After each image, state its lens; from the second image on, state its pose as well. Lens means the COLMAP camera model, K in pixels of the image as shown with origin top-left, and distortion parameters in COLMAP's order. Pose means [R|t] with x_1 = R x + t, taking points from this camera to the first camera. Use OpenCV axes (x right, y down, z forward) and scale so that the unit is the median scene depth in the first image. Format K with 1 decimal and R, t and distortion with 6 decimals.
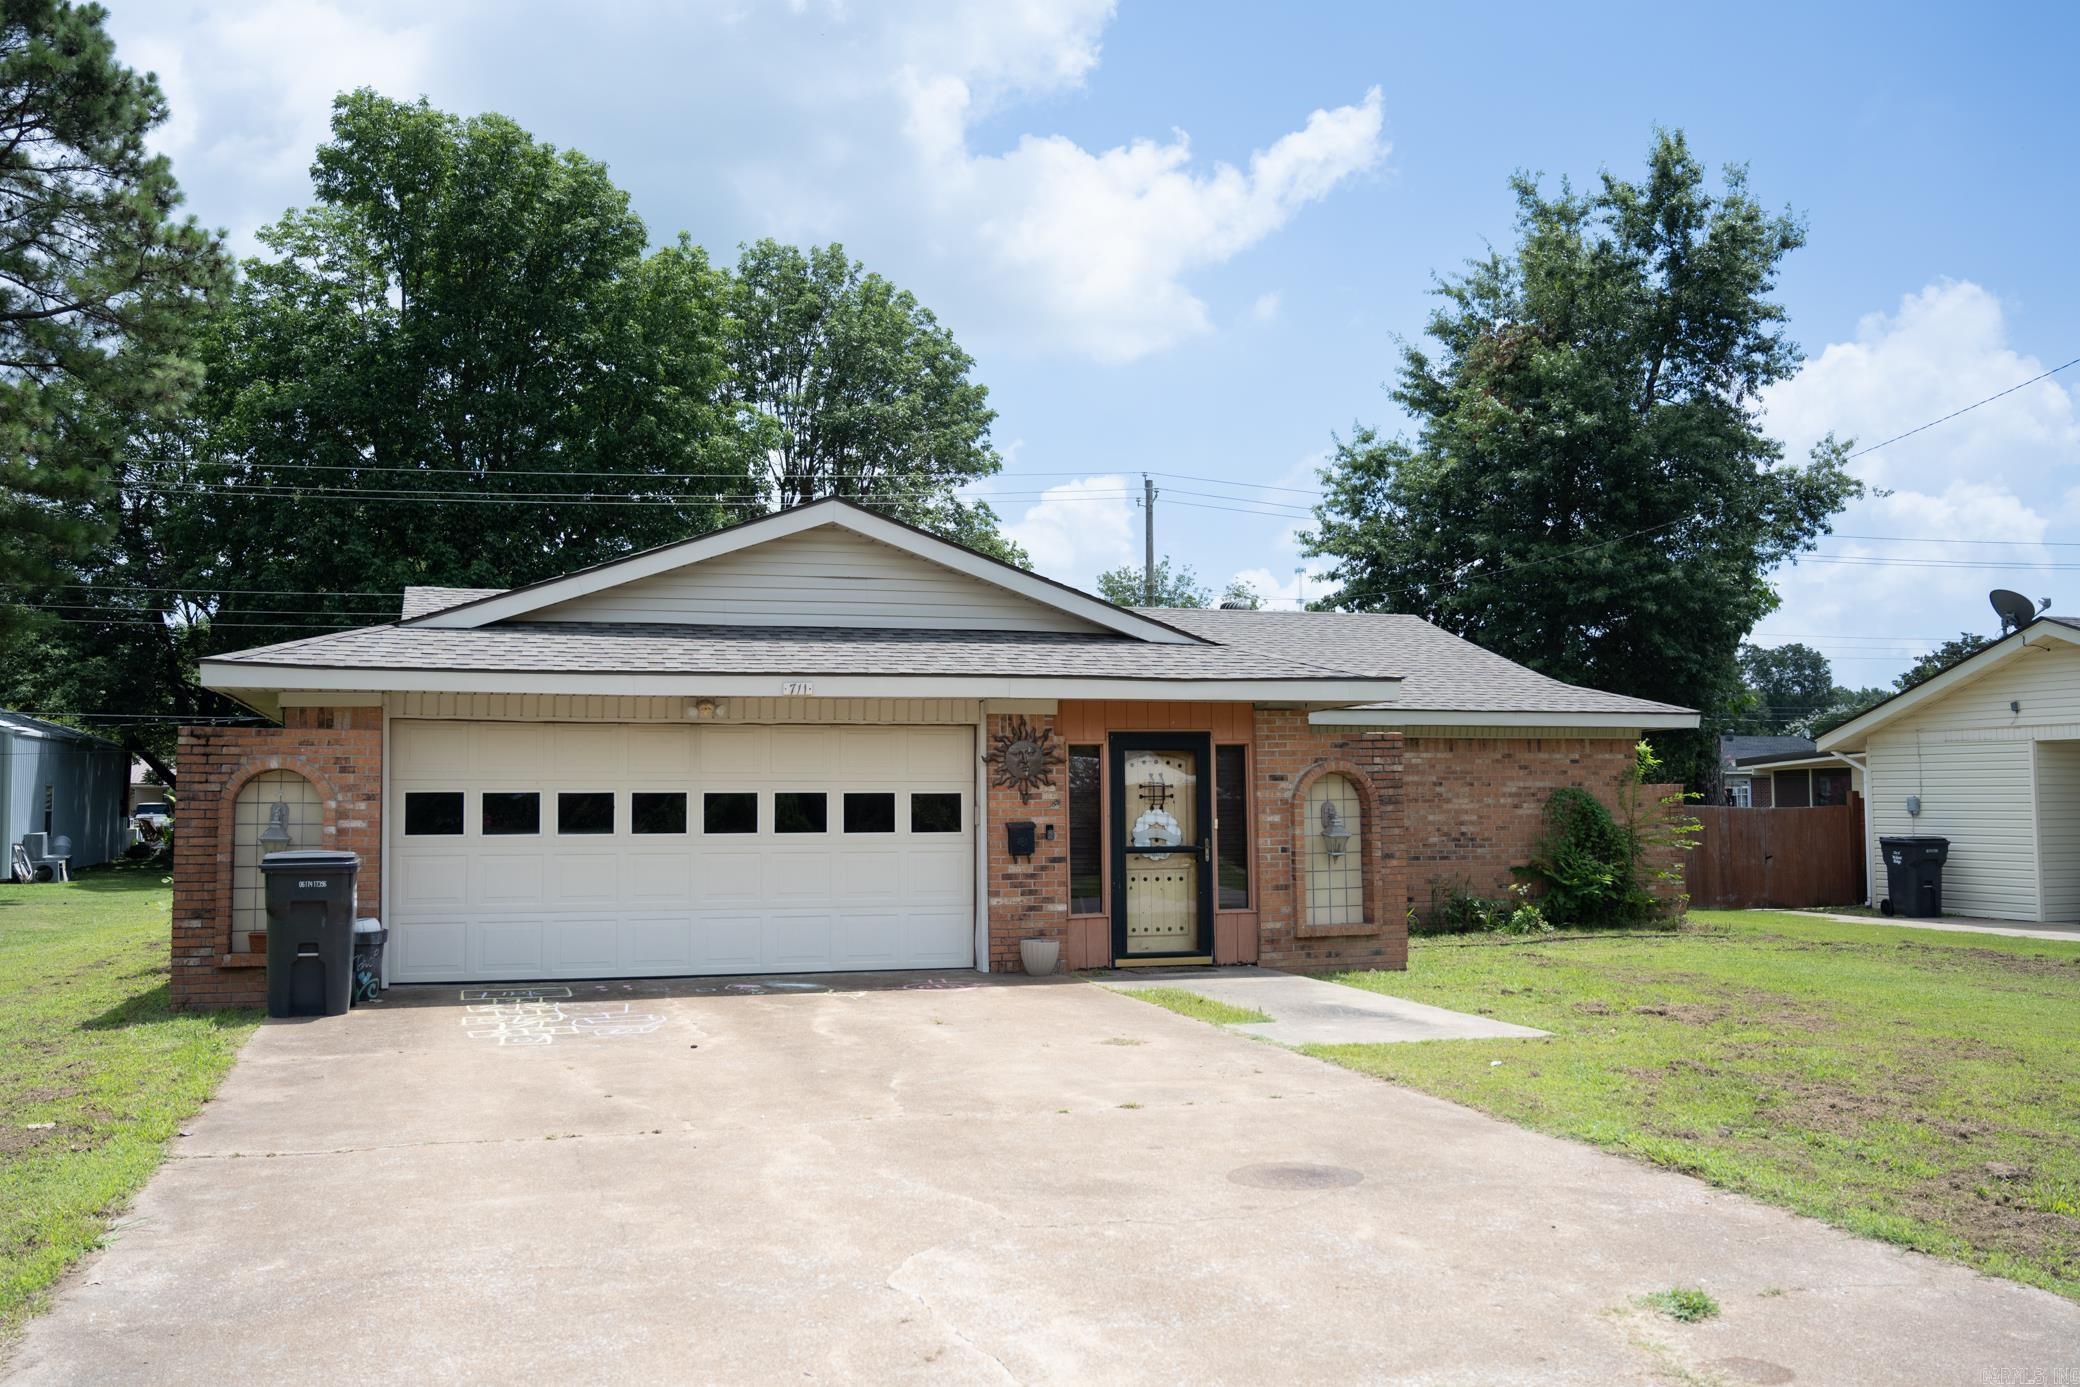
lens RADIAL K [[1885.6, 0, 1039.4], [0, 1885.6, 693.8], [0, 0, 1]] dist [-0.003356, 0.000000]
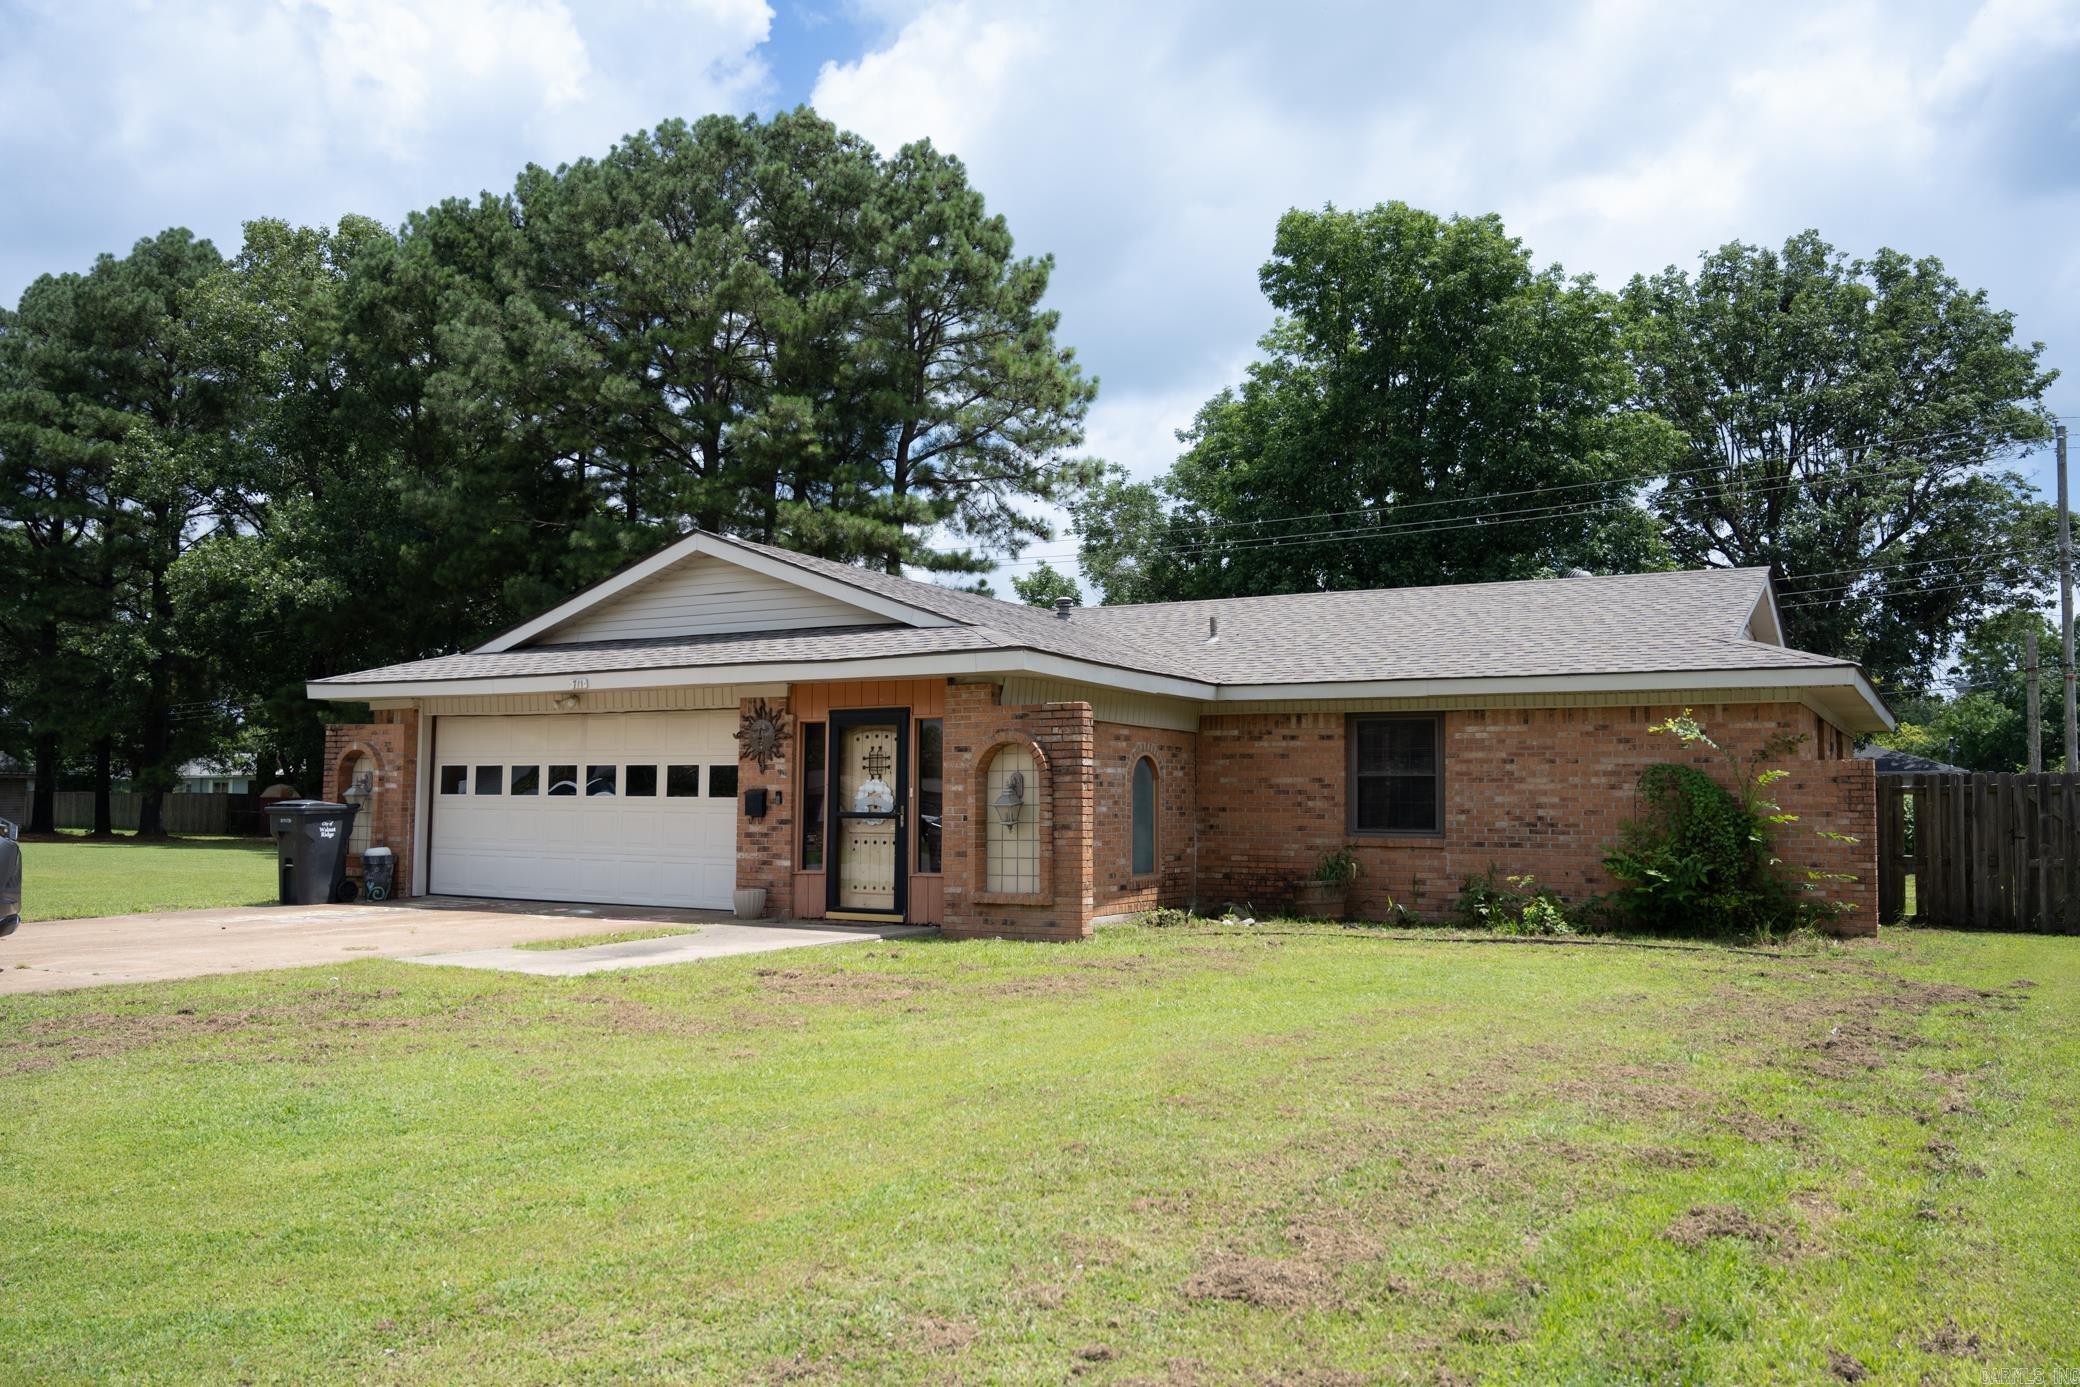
lens RADIAL K [[1664.9, 0, 1038.6], [0, 1664.9, 692.7], [0, 0, 1]] dist [0.002819, -0.004894]
pose [[0.675101, -0.040209, -0.736628, 0.846715], [0.030373, 0.999182, -0.026704, 0.039738], [0.737100, -0.004346, 0.675770, 0.412686]]
